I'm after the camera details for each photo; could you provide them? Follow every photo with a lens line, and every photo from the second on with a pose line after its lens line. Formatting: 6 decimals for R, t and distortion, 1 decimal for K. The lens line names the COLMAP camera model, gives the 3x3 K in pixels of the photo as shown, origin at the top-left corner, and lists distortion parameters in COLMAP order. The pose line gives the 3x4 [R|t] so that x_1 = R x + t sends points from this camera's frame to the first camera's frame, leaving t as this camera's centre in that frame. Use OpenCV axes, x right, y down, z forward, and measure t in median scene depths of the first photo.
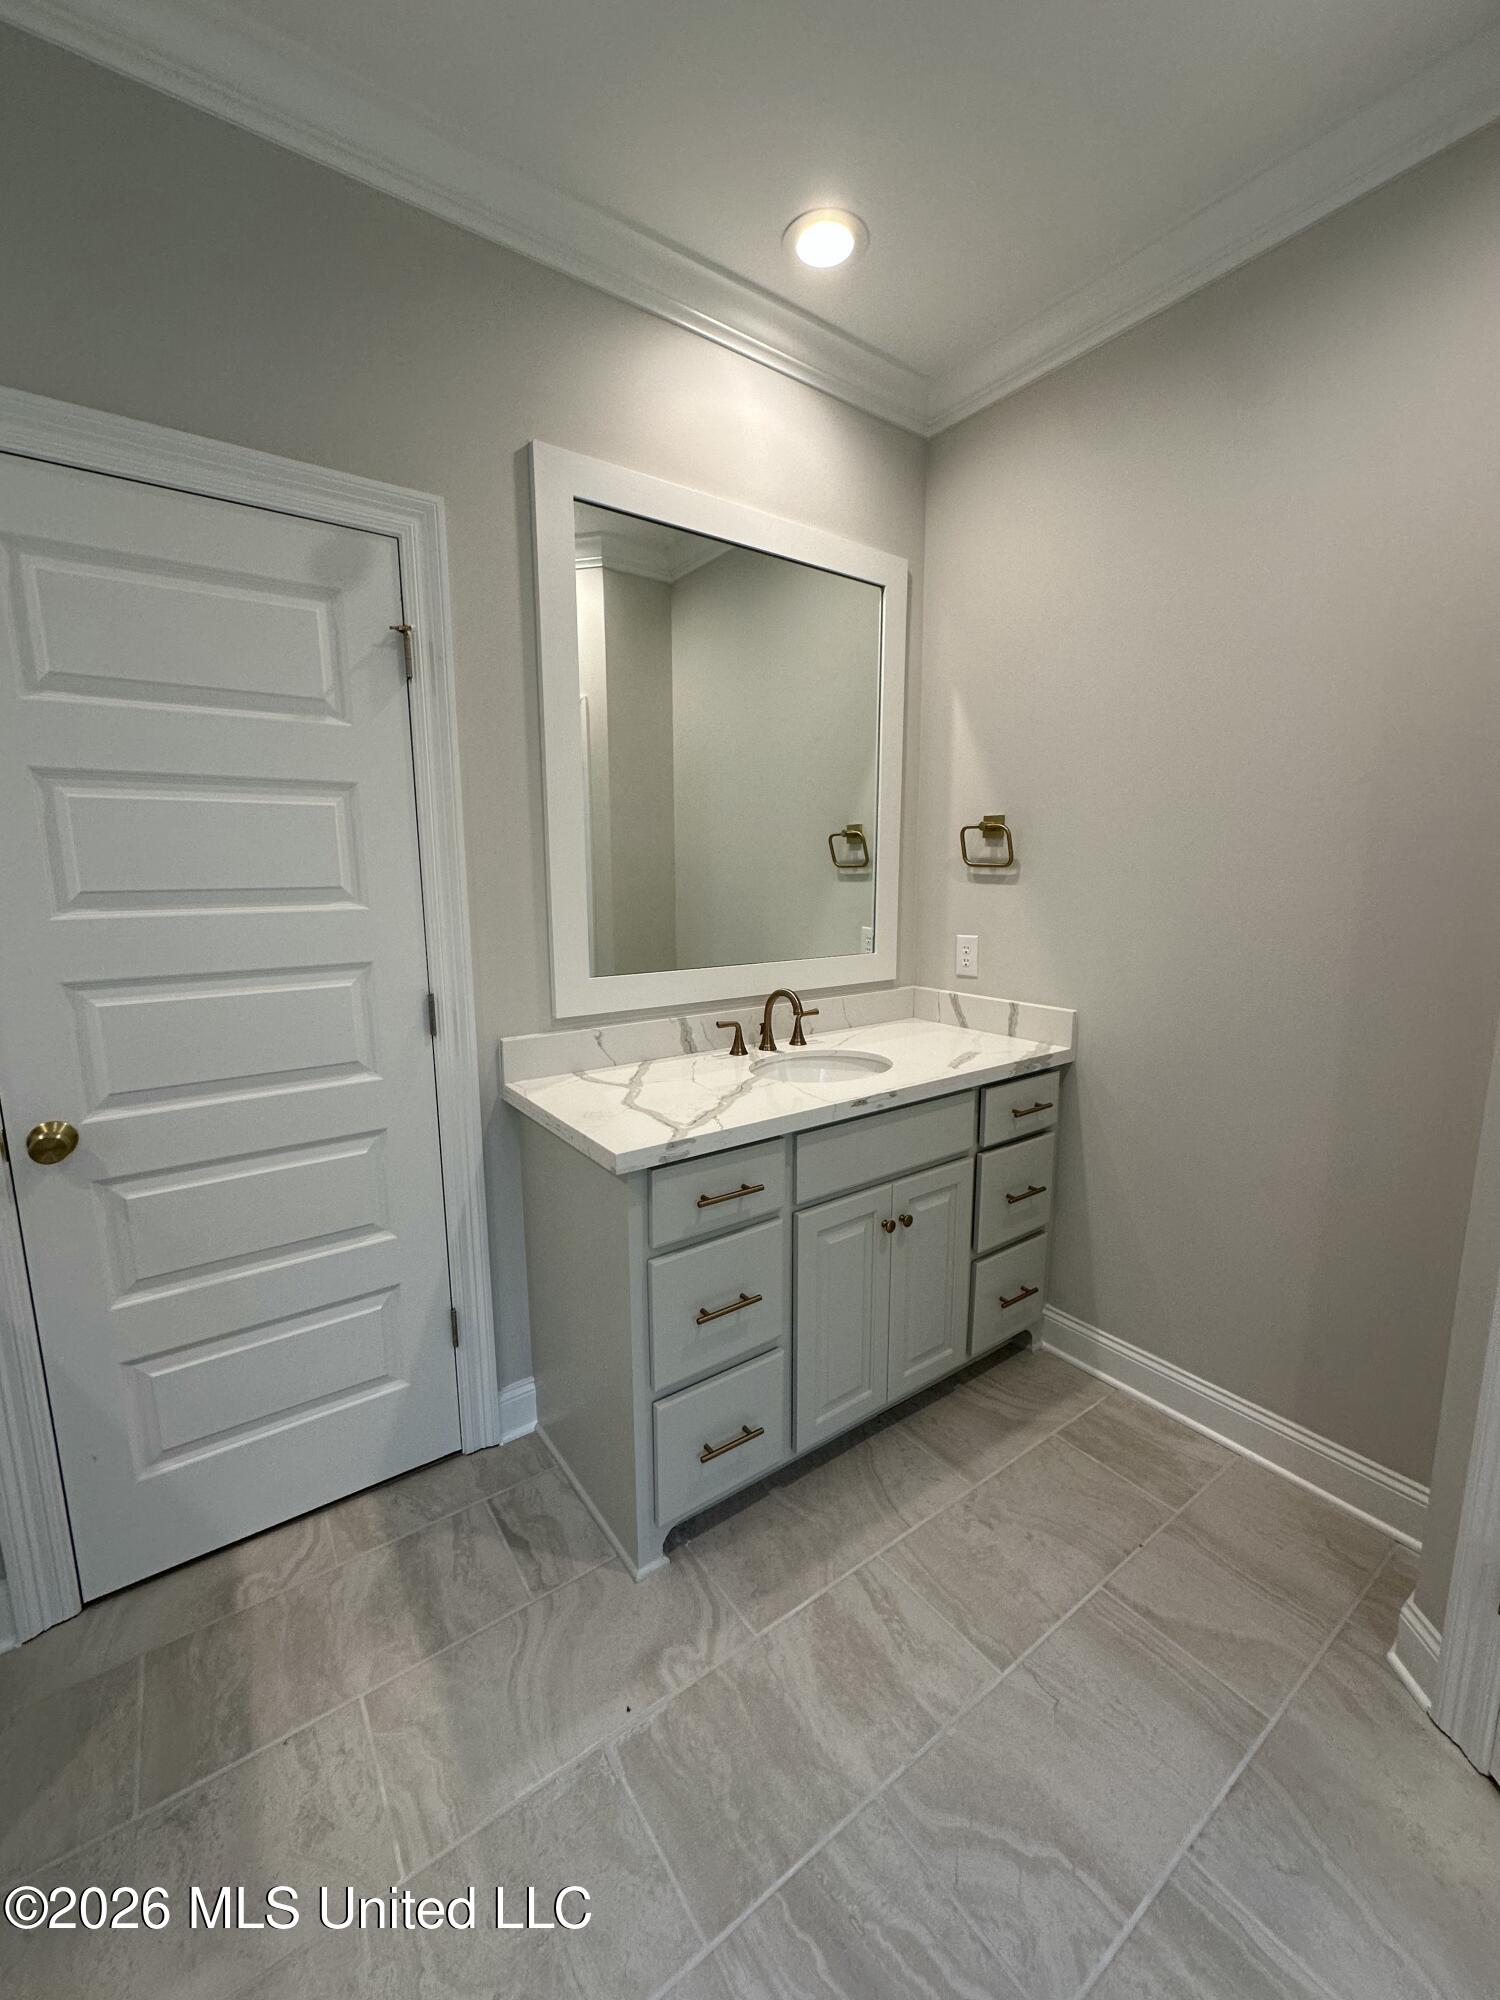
lens RADIAL K [[798.3, 0, 732.9], [0, 798.3, 992.4], [0, 0, 1]] dist [0.000743, -0.001337]
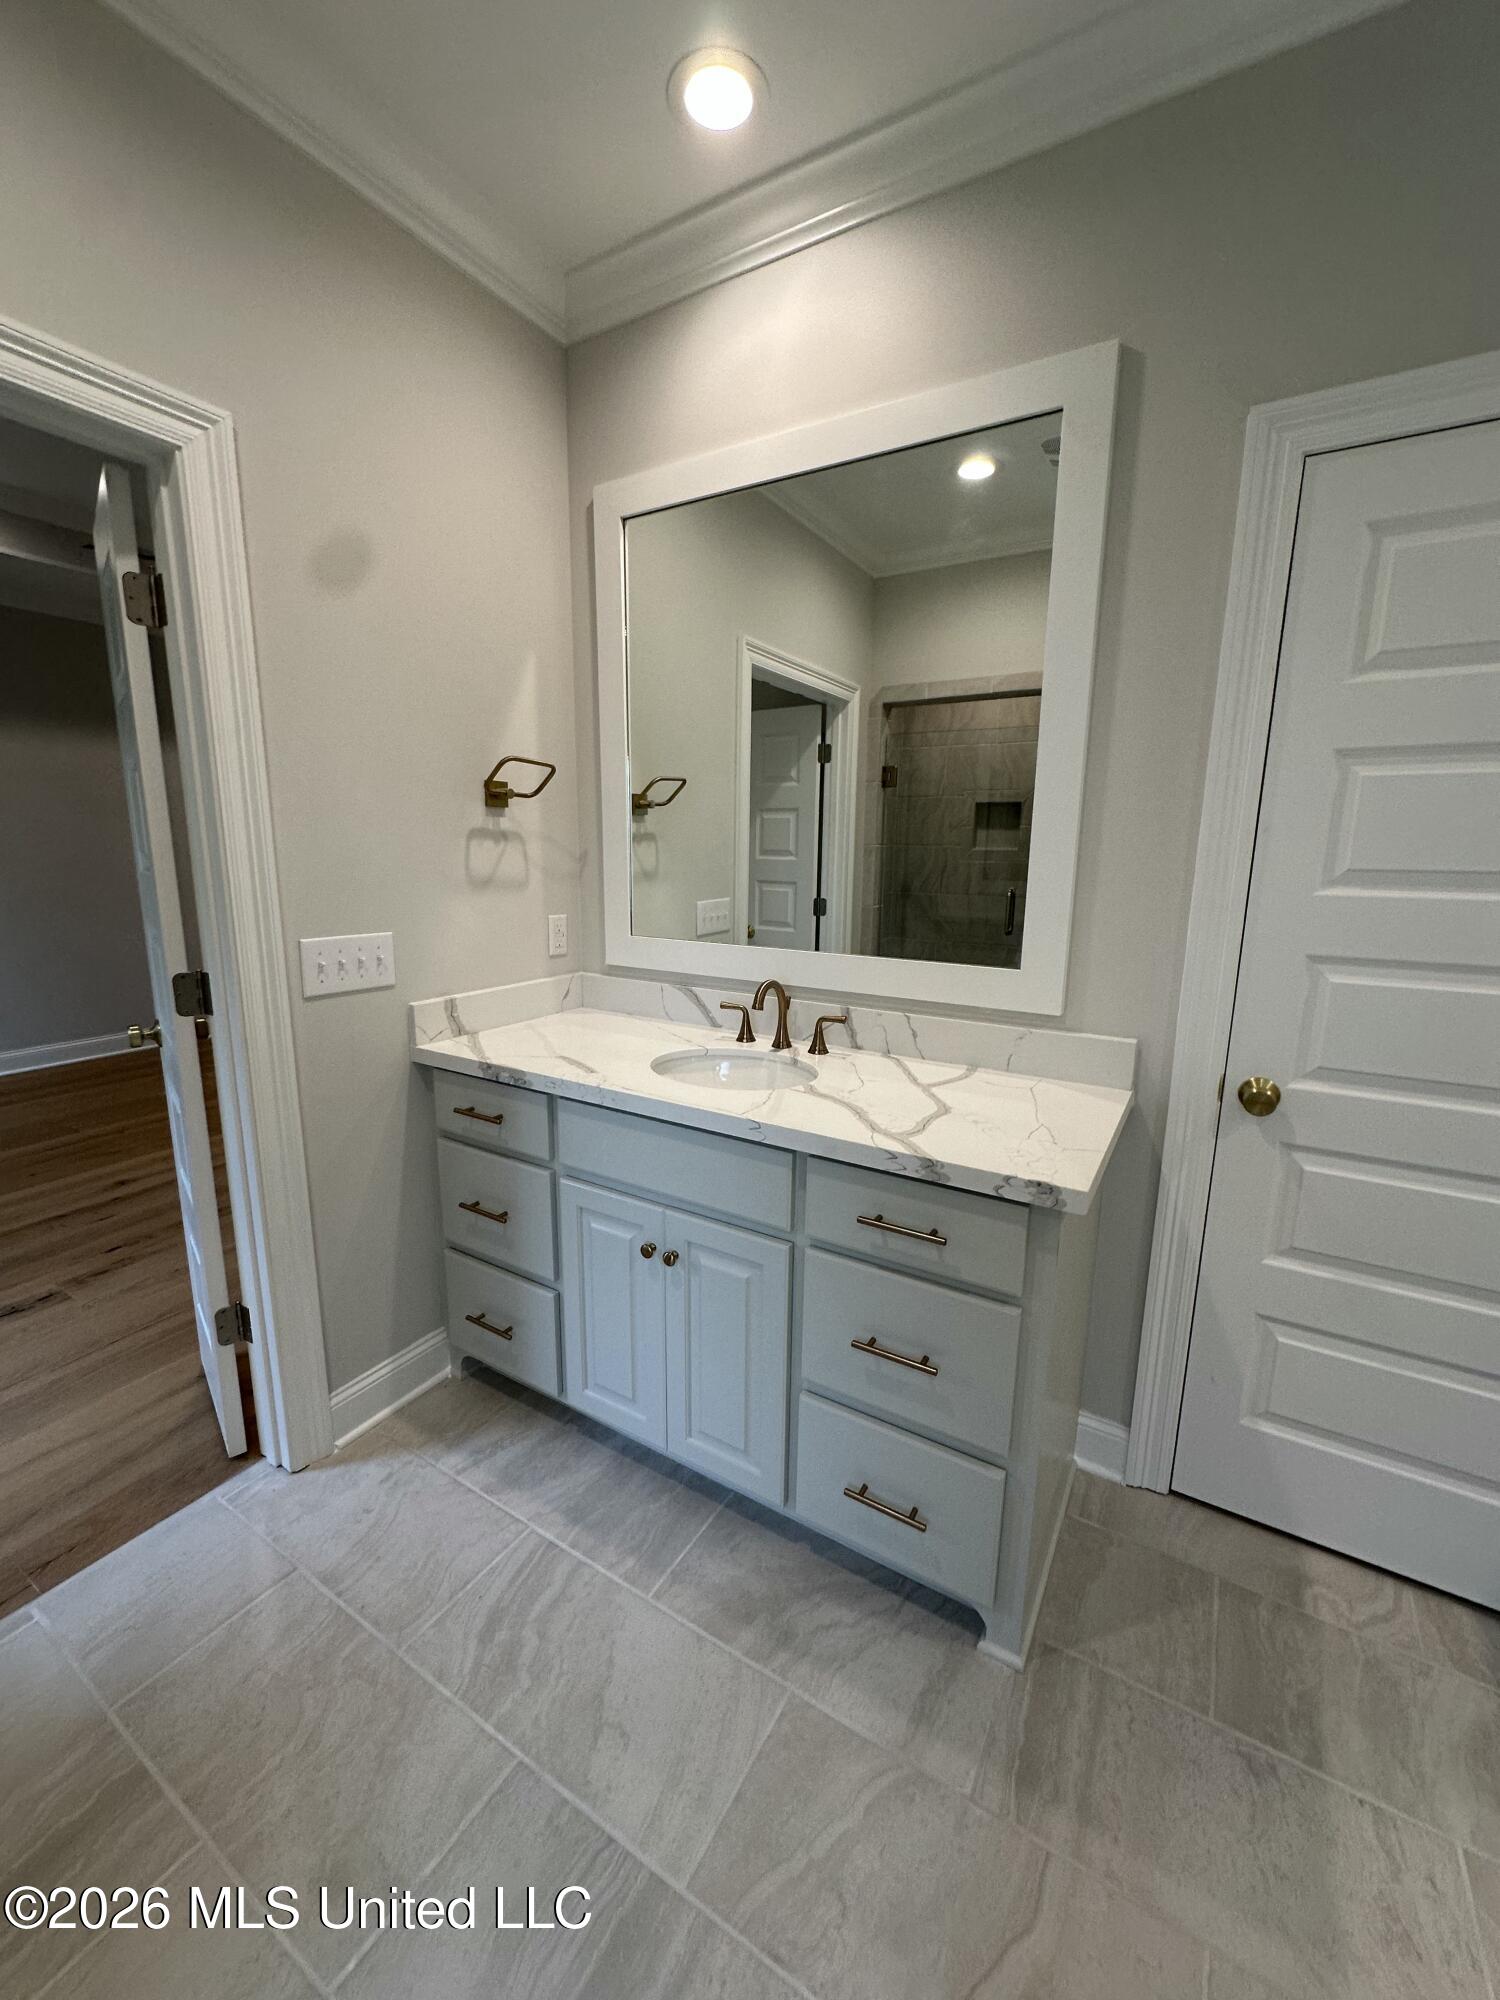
lens RADIAL K [[798.3, 0, 748.9], [0, 798.3, 997.1], [0, 0, 1]] dist [0.000743, -0.001337]
pose [[0.390938, 0.188312, -0.900947, 0.593317], [-0.156746, 0.978169, 0.136438, -0.072145], [0.906972, 0.087881, 0.411921, 0.424894]]
